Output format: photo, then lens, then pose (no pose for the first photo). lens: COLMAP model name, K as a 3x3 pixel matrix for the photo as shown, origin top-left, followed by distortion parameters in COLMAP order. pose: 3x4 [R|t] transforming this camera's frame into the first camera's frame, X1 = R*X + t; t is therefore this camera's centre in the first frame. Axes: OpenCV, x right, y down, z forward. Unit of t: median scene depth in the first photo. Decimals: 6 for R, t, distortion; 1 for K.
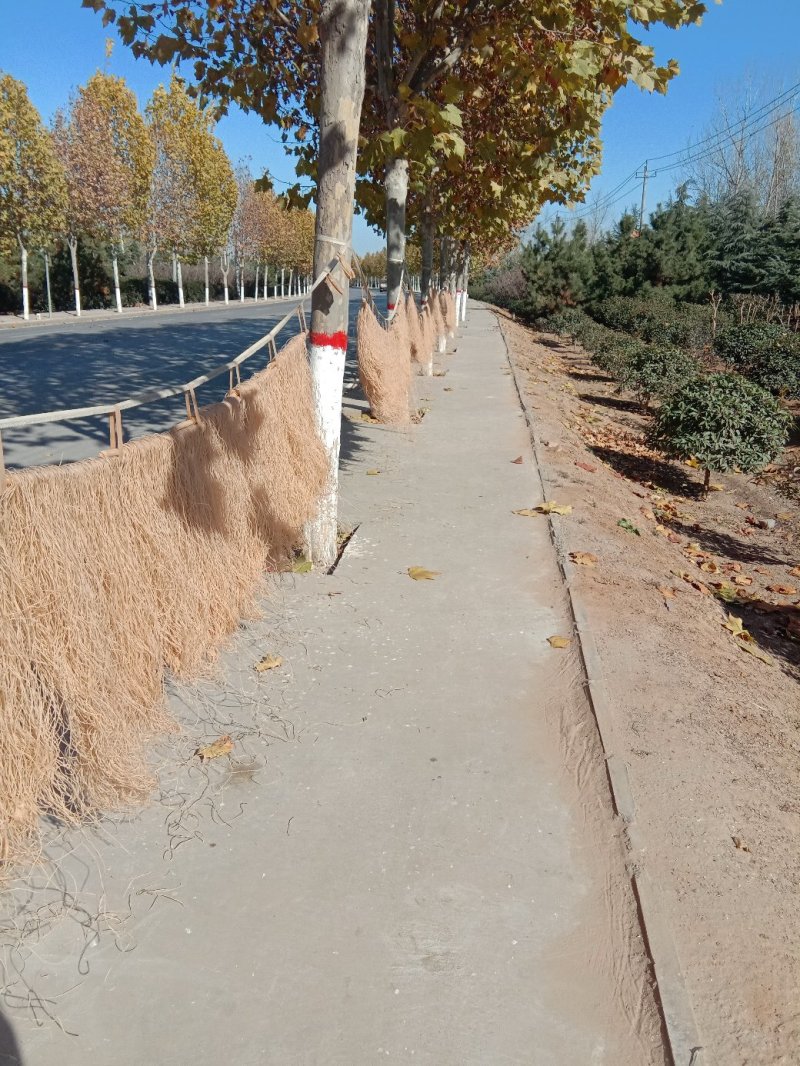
lens RADIAL K [[877.8, 0, 400.0], [0, 877.8, 533.0], [0, 0, 1]] dist [0.041608, -0.097510]
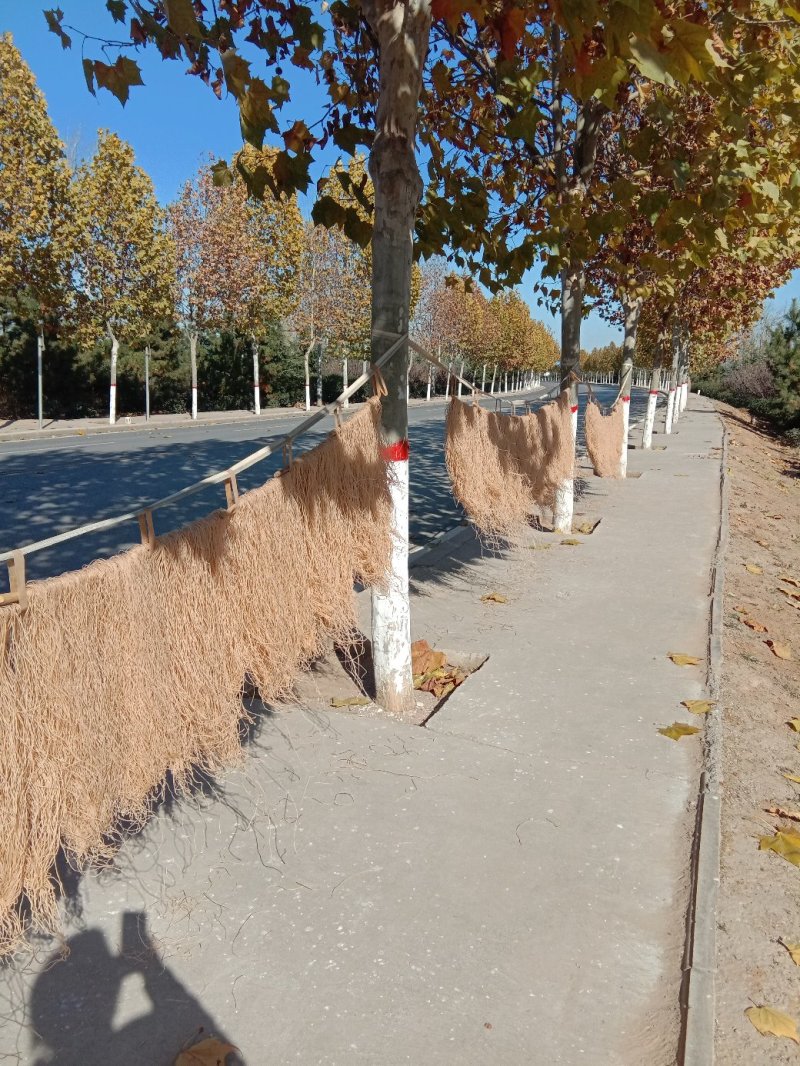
lens RADIAL K [[877.8, 0, 400.0], [0, 877.8, 533.0], [0, 0, 1]] dist [0.041608, -0.097510]
pose [[0.967293, 0.042024, -0.250156, 0.040988], [-0.067428, 0.993299, -0.093862, -0.084969], [0.244535, 0.107660, 0.963645, 0.295909]]
